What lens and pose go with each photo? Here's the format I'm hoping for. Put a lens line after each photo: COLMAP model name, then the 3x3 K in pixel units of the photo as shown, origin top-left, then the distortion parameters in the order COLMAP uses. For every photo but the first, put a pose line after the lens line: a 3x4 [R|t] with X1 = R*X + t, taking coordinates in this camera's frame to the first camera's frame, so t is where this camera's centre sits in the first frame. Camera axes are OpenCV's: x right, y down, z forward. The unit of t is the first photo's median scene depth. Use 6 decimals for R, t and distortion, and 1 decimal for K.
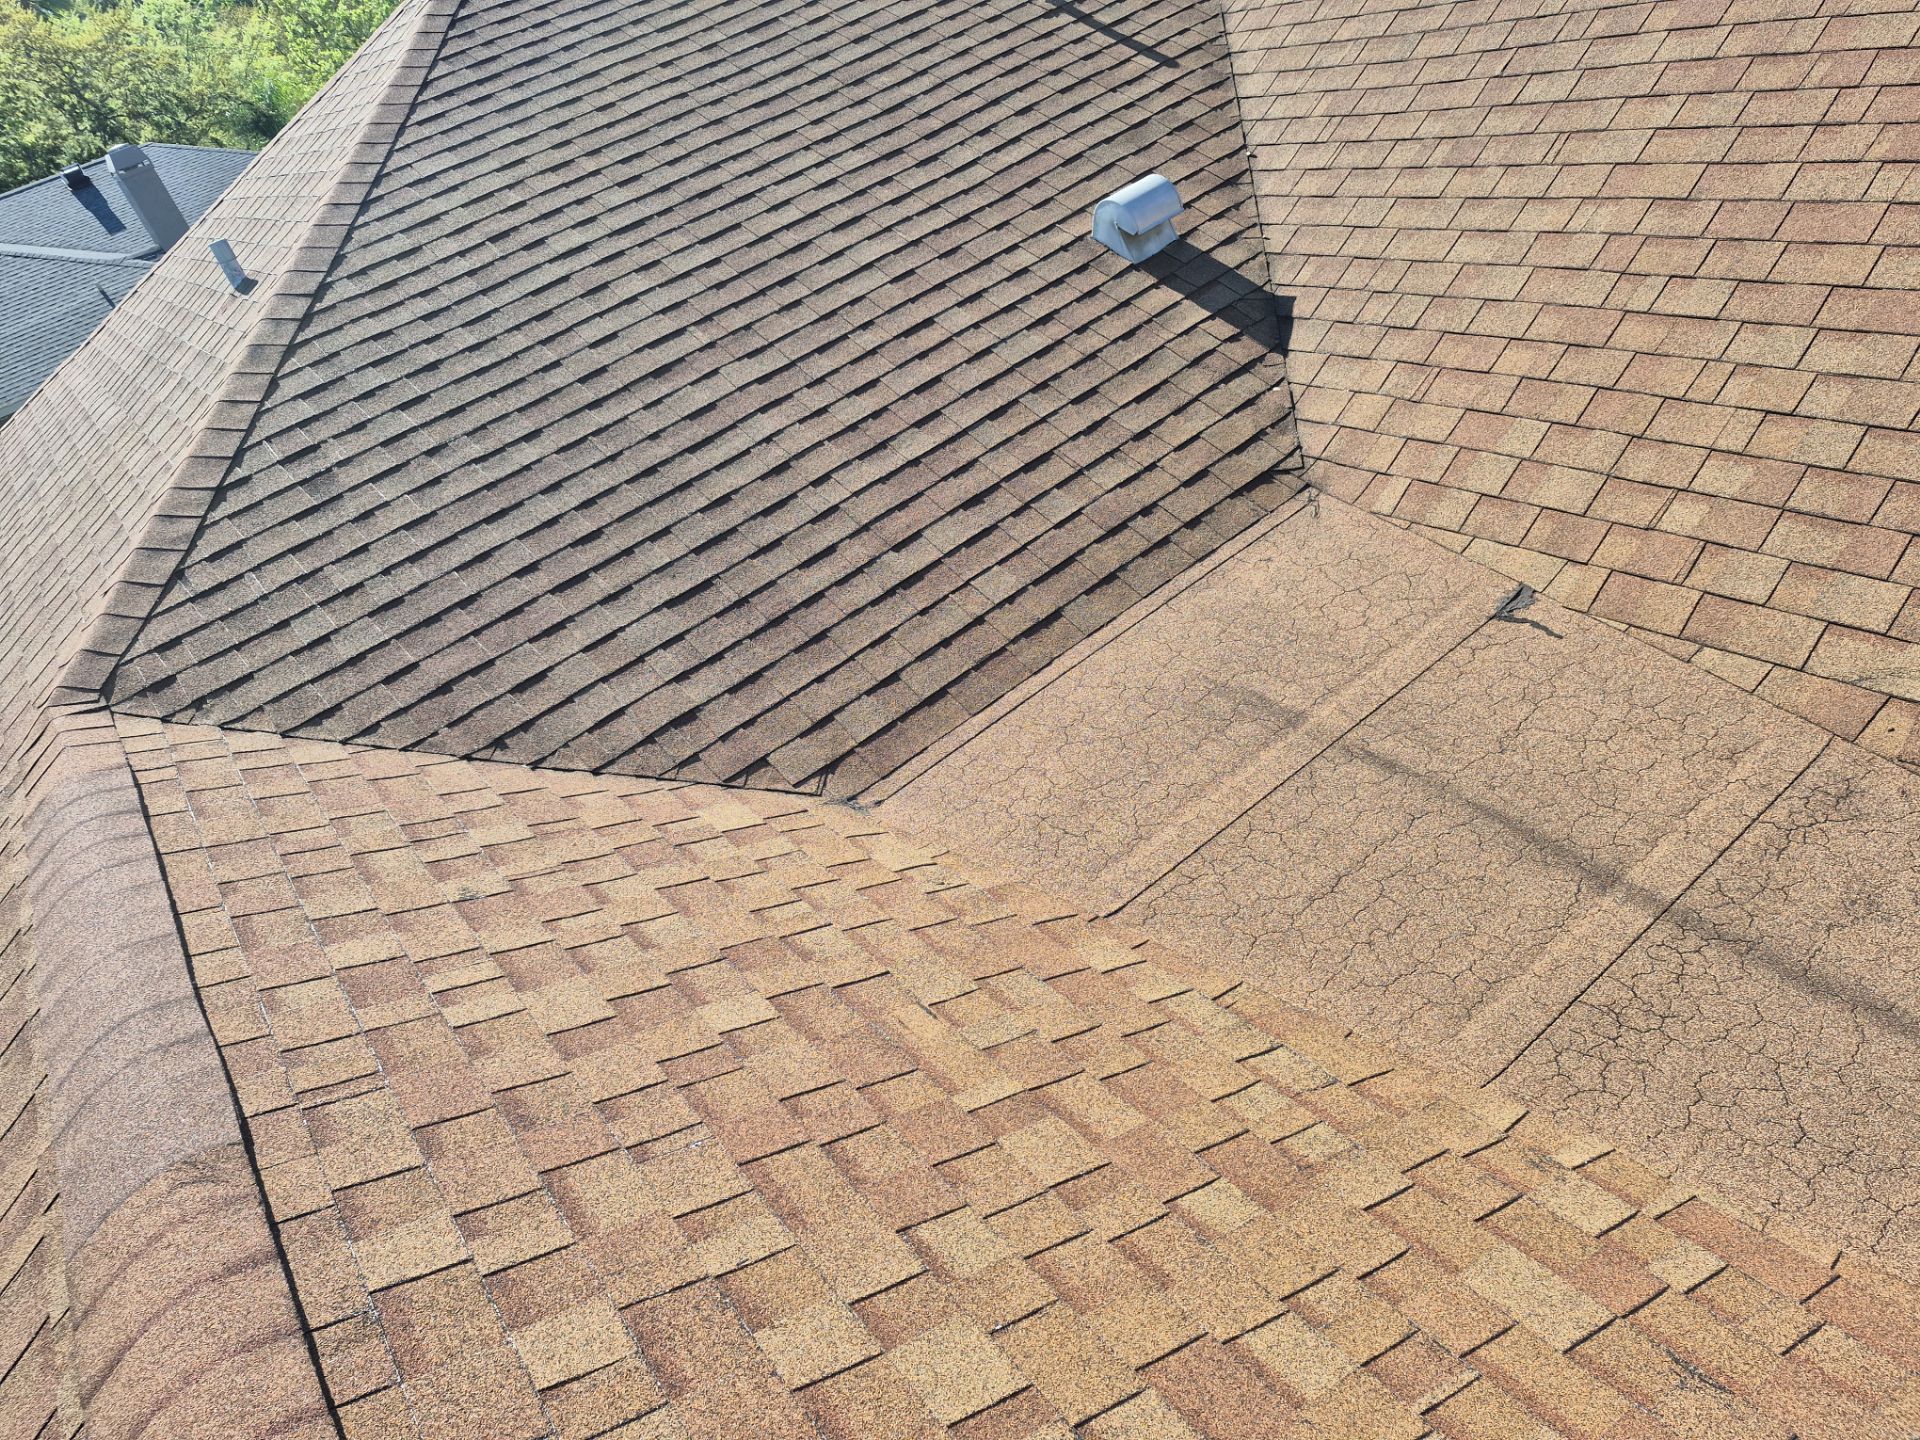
lens RADIAL K [[1326.4, 0, 938.2], [0, 1326.4, 704.9], [0, 0, 1]] dist [0.127428, -0.175979]
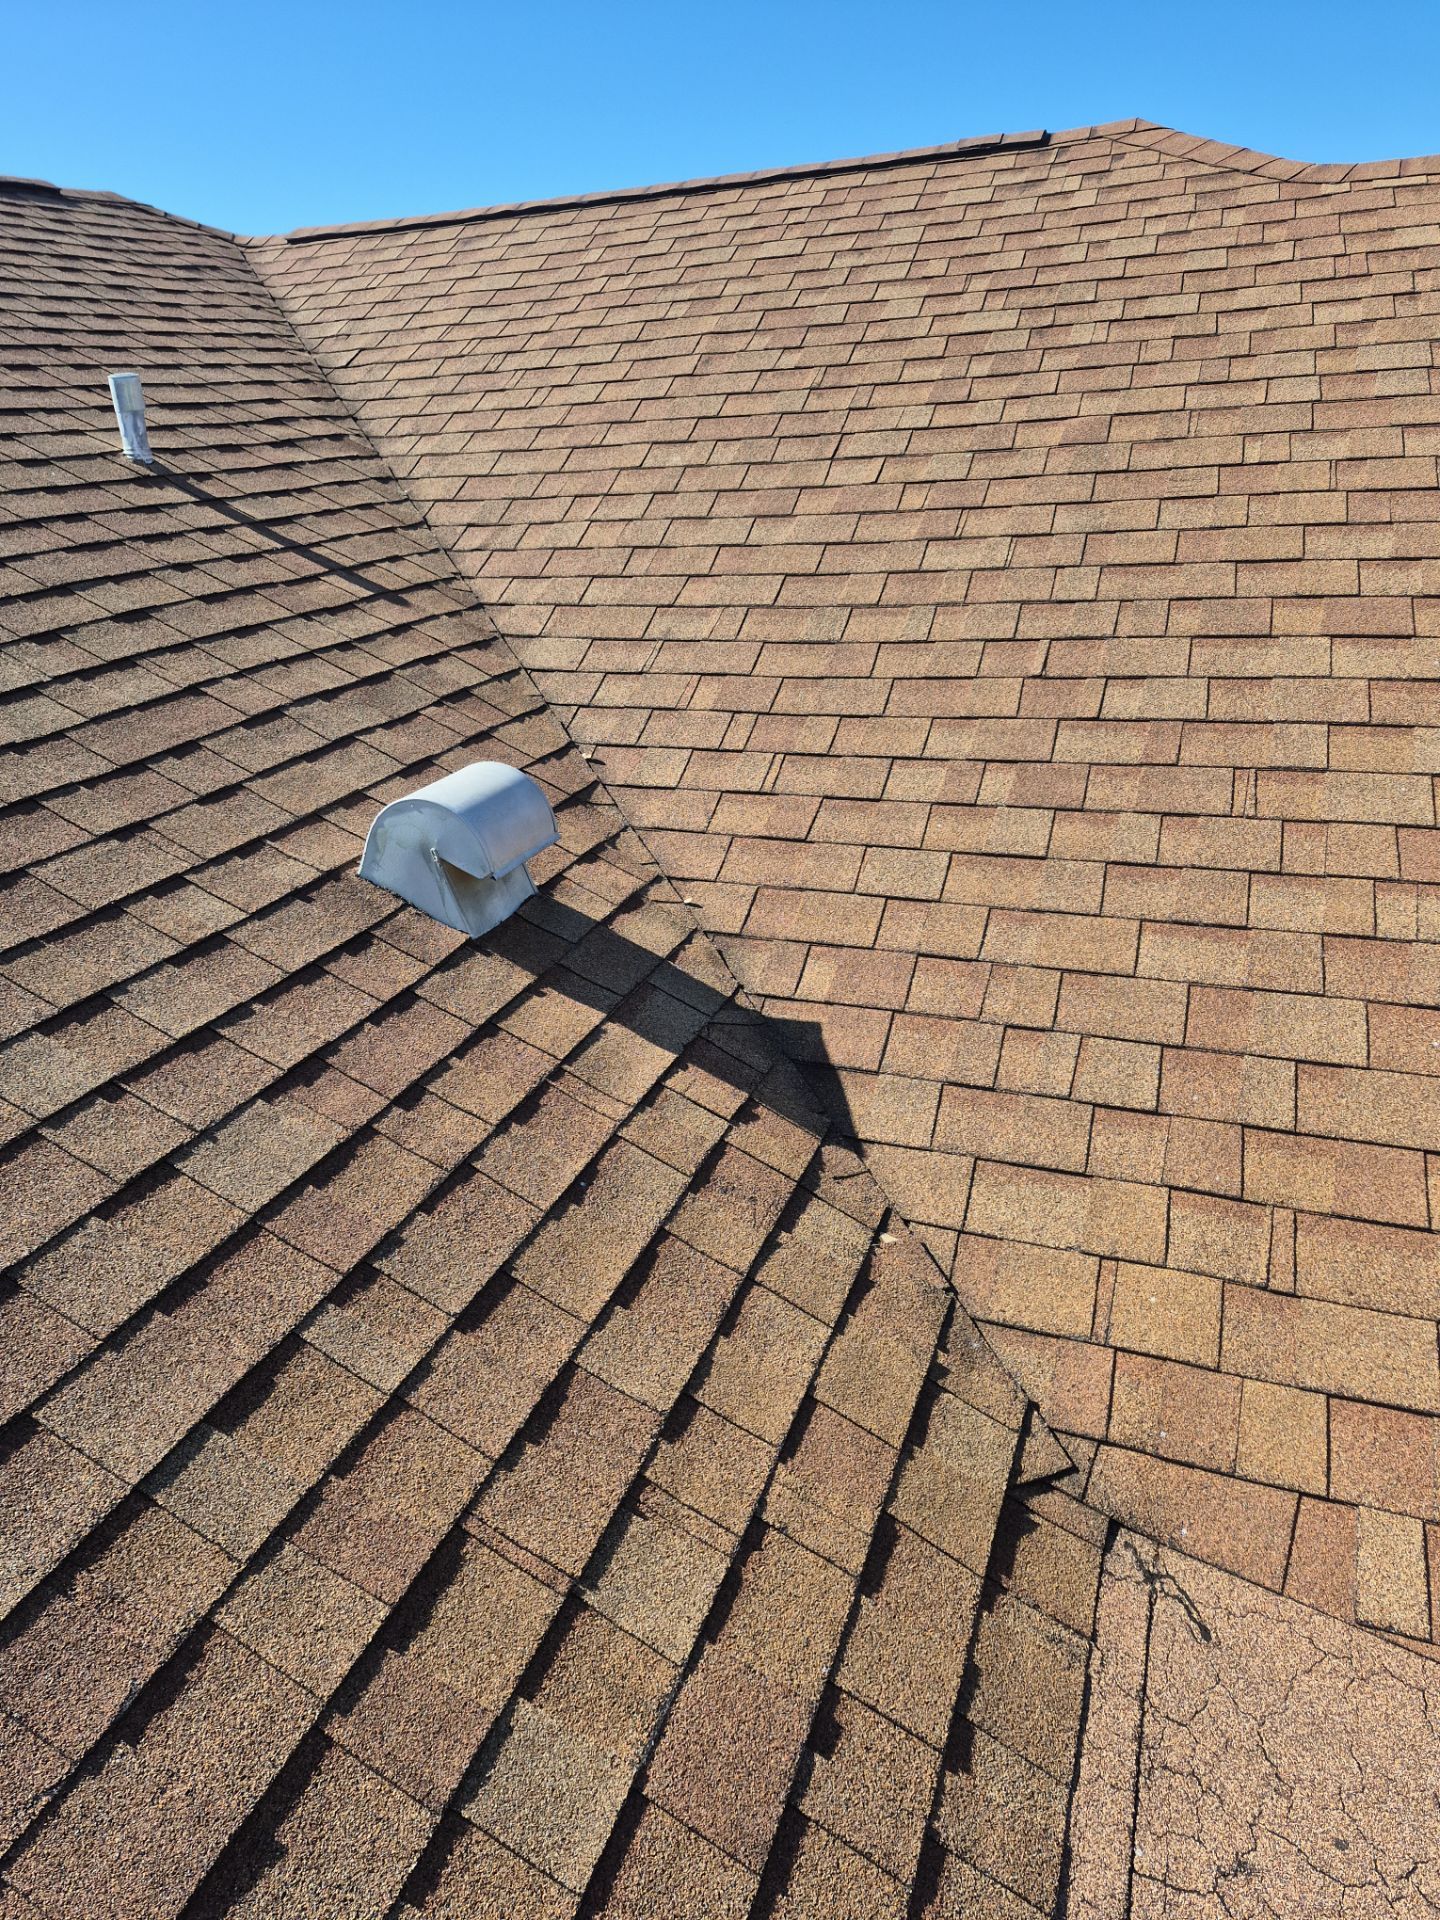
lens RADIAL K [[1299.0, 0, 665.9], [0, 1299.0, 941.6], [0, 0, 1]] dist [0.068290, -0.062208]
pose [[0.821571, 0.042567, 0.568515, -0.046329], [0.123668, 0.960158, -0.250606, -0.215330], [-0.556531, 0.276198, 0.783573, 0.639481]]
